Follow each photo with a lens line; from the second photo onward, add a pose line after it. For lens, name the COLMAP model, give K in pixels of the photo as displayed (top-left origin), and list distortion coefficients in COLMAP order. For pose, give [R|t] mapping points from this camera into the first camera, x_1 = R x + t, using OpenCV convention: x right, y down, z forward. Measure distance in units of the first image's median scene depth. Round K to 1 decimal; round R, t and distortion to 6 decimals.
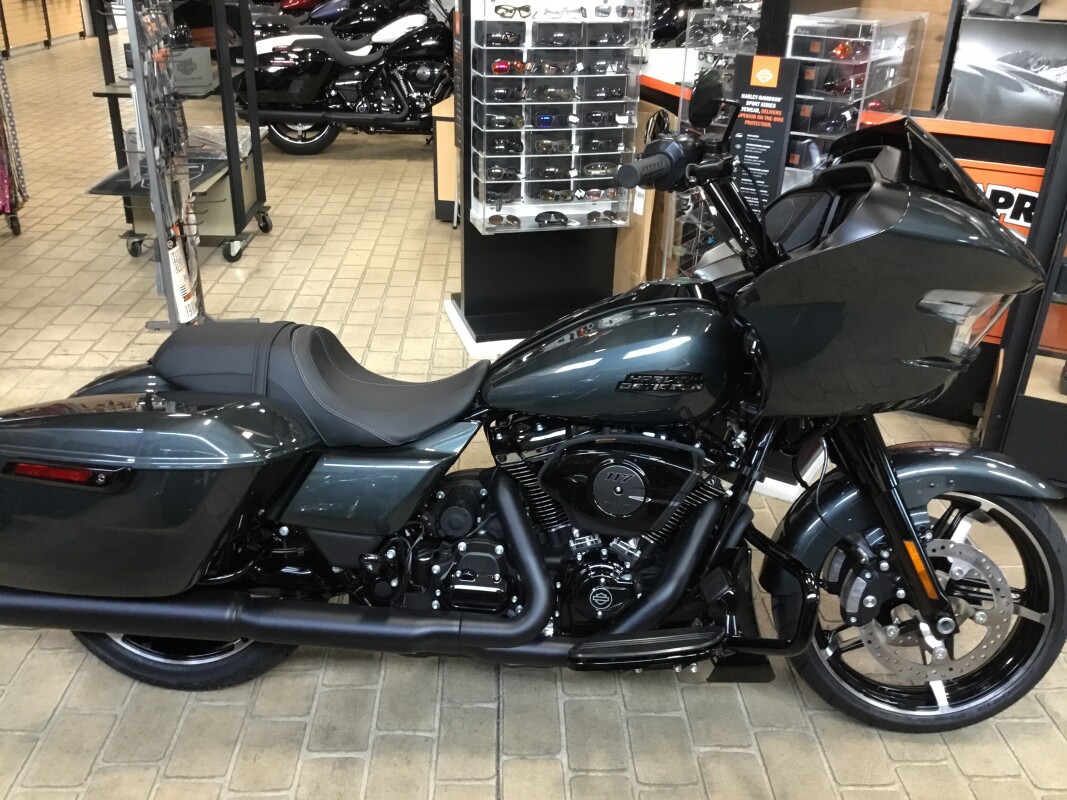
lens RADIAL K [[980.0, 0, 537.8], [0, 980.0, 395.7], [0, 0, 1]] dist [-0.003588, 0.000000]
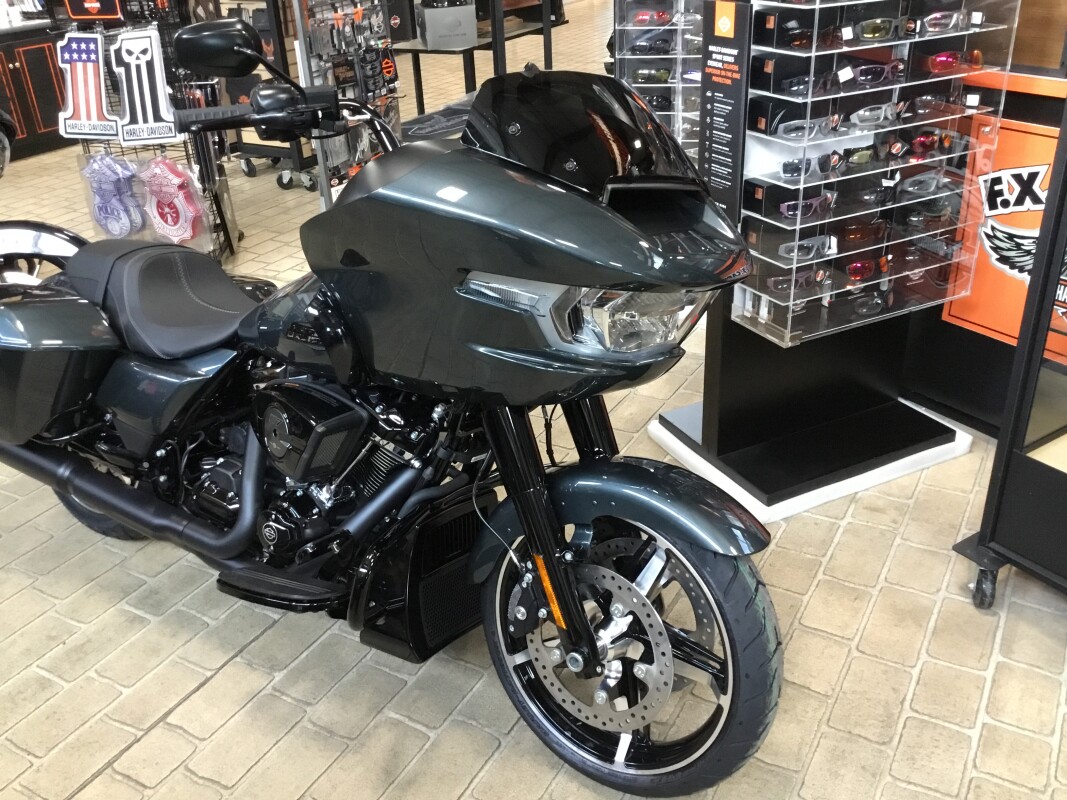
lens RADIAL K [[980.0, 0, 528.3], [0, 980.0, 403.0], [0, 0, 1]] dist [-0.003588, 0.000000]
pose [[0.853699, 0.184165, -0.487115, 0.557666], [-0.162071, 0.982886, 0.087563, -0.045239], [0.494905, 0.004195, 0.868937, 0.162772]]
